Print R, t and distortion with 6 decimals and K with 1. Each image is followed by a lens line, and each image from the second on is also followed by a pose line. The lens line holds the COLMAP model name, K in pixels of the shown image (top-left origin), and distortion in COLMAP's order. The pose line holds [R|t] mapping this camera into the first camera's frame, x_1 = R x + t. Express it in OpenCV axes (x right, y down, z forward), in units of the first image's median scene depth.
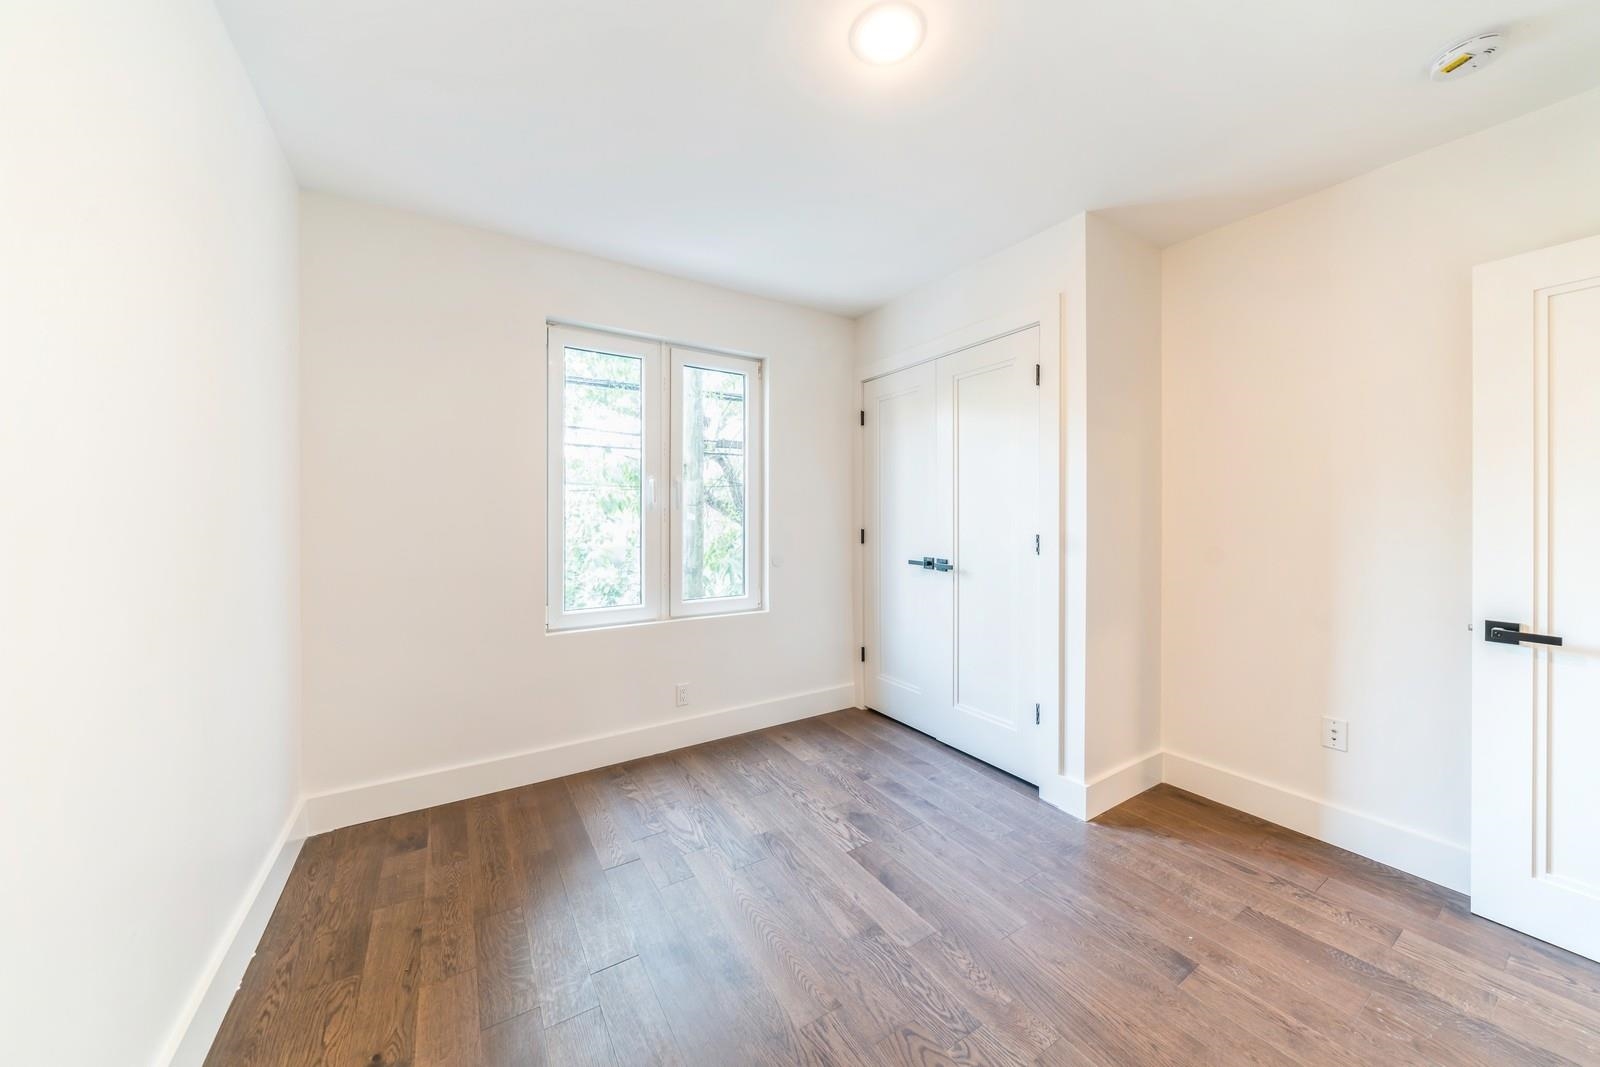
lens RADIAL K [[550.3, 0, 791.2], [0, 550.3, 528.0], [0, 0, 1]] dist [0.019009, 0.000134]
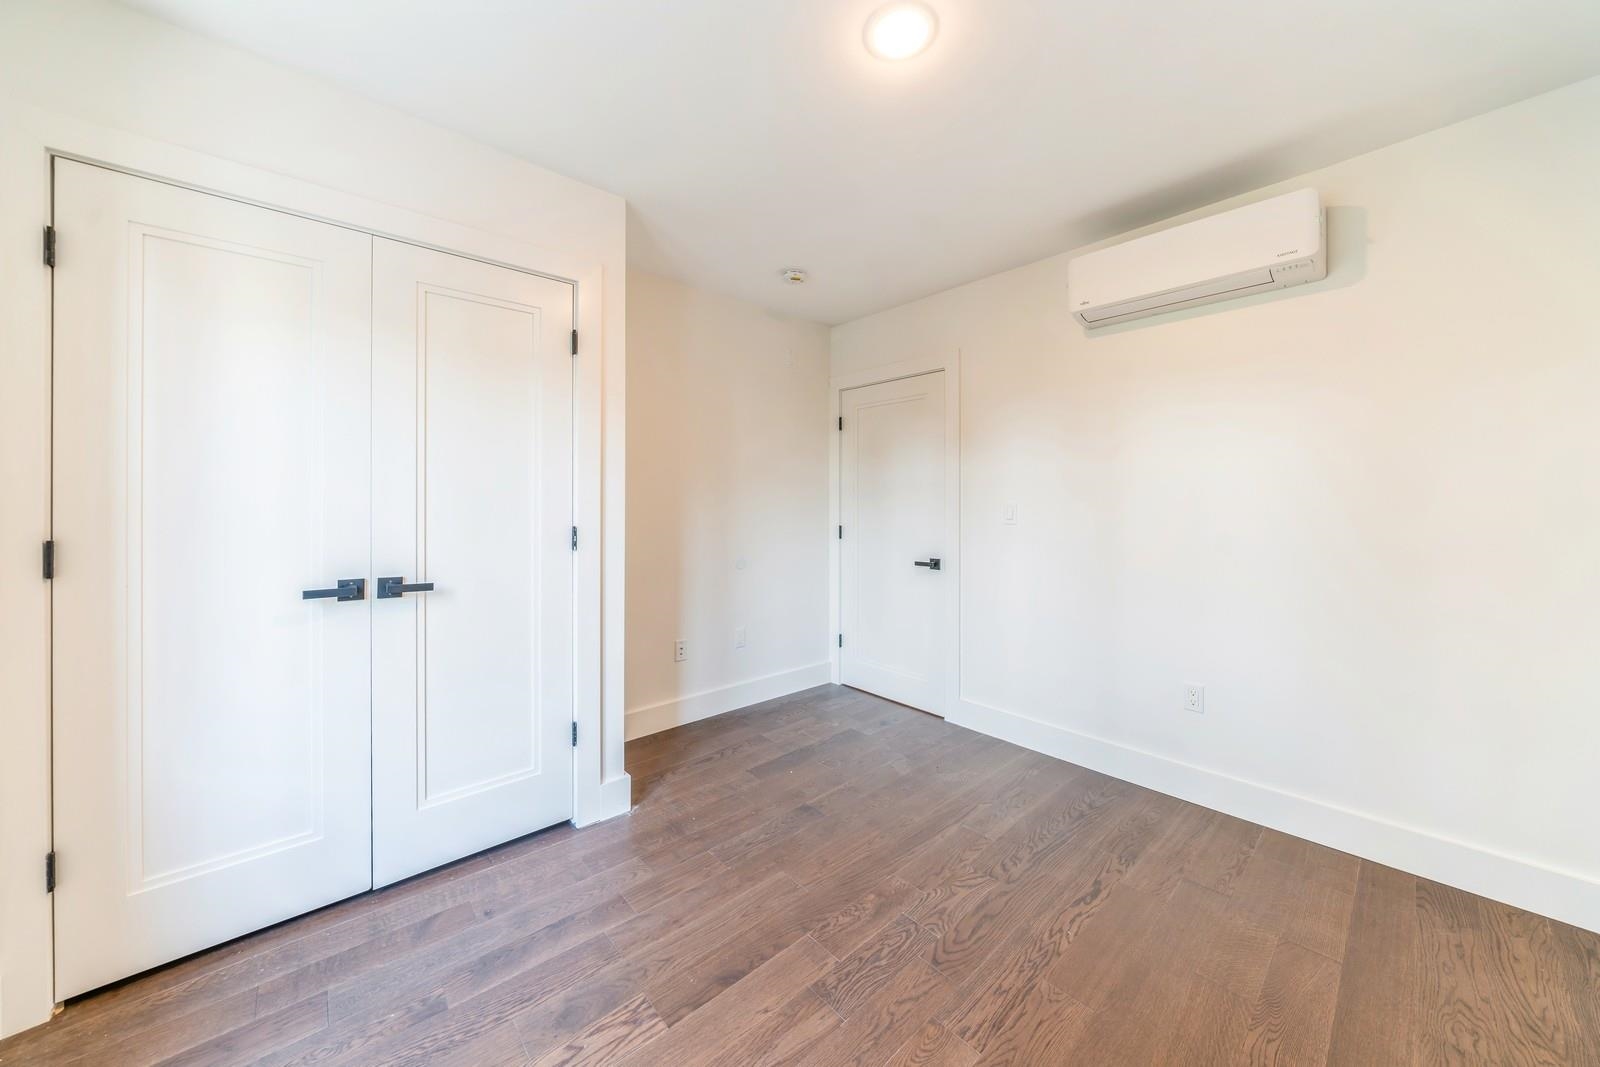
lens RADIAL K [[550.3, 0, 791.2], [0, 550.3, 528.0], [0, 0, 1]] dist [0.019009, 0.000134]
pose [[-0.155007, -0.045987, 0.986842, -0.634033], [0.005643, 0.998858, 0.047434, -0.049234], [-0.987897, 0.012921, -0.154570, 1.083886]]
